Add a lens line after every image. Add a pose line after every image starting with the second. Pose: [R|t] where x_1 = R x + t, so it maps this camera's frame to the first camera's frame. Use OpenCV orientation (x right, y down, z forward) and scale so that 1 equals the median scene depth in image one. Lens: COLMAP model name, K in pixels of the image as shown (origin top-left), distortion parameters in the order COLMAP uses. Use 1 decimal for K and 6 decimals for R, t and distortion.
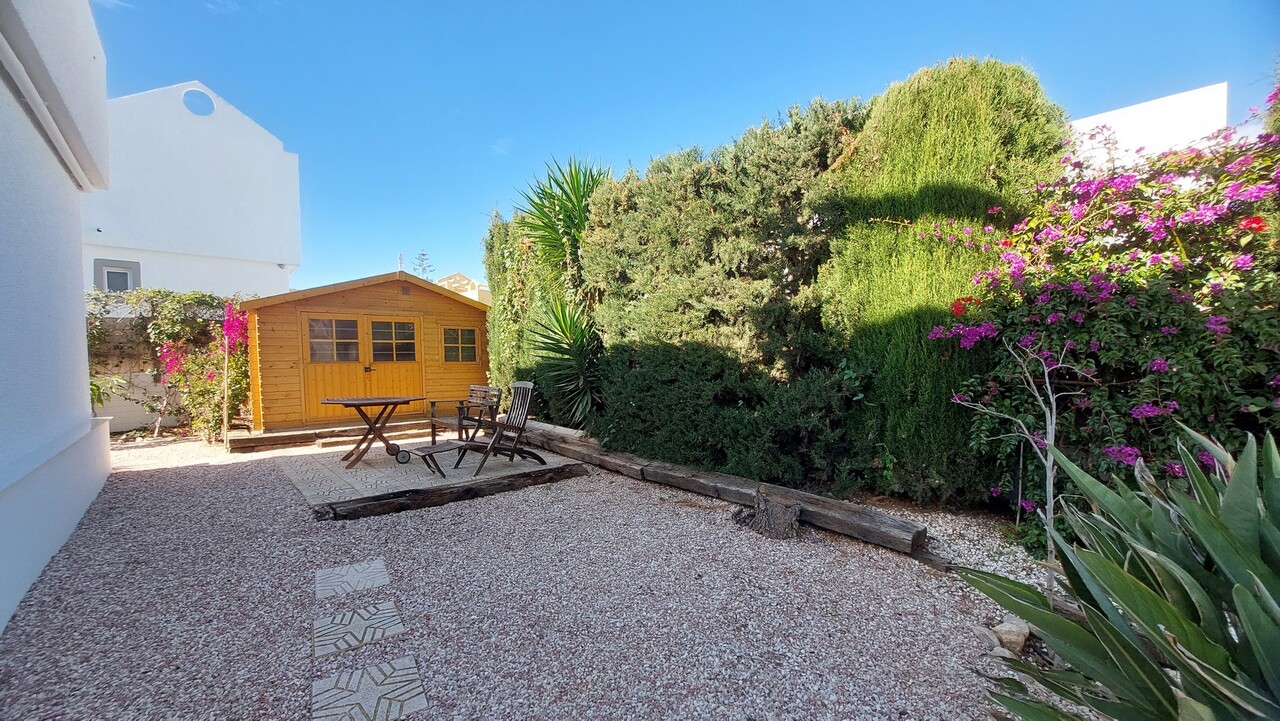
lens RADIAL K [[502.8, 0, 637.1], [0, 502.8, 358.7], [0, 0, 1]] dist [-0.006040, -0.000321]
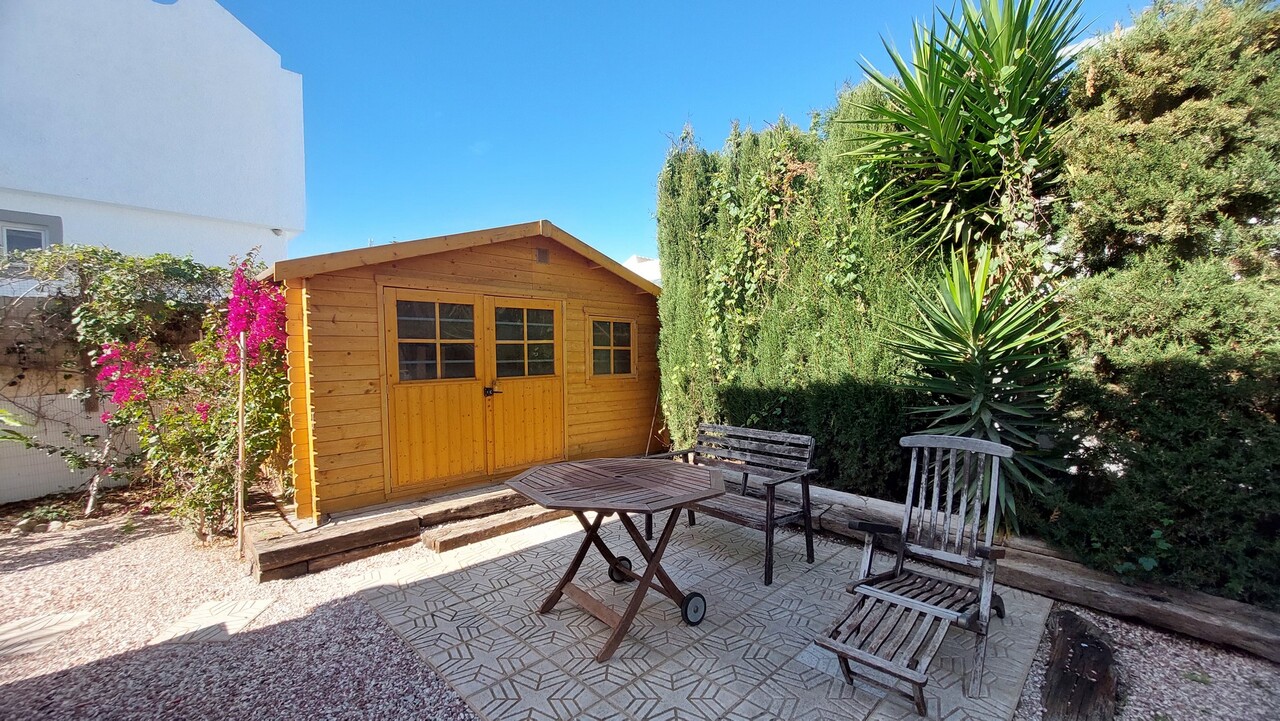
lens RADIAL K [[502.8, 0, 642.8], [0, 502.8, 357.8], [0, 0, 1]] dist [-0.006040, -0.000321]
pose [[0.997325, 0.002373, 0.073062, -0.393249], [-0.002950, 0.999965, 0.007794, -0.021332], [-0.073041, -0.007988, 0.997297, 0.406823]]
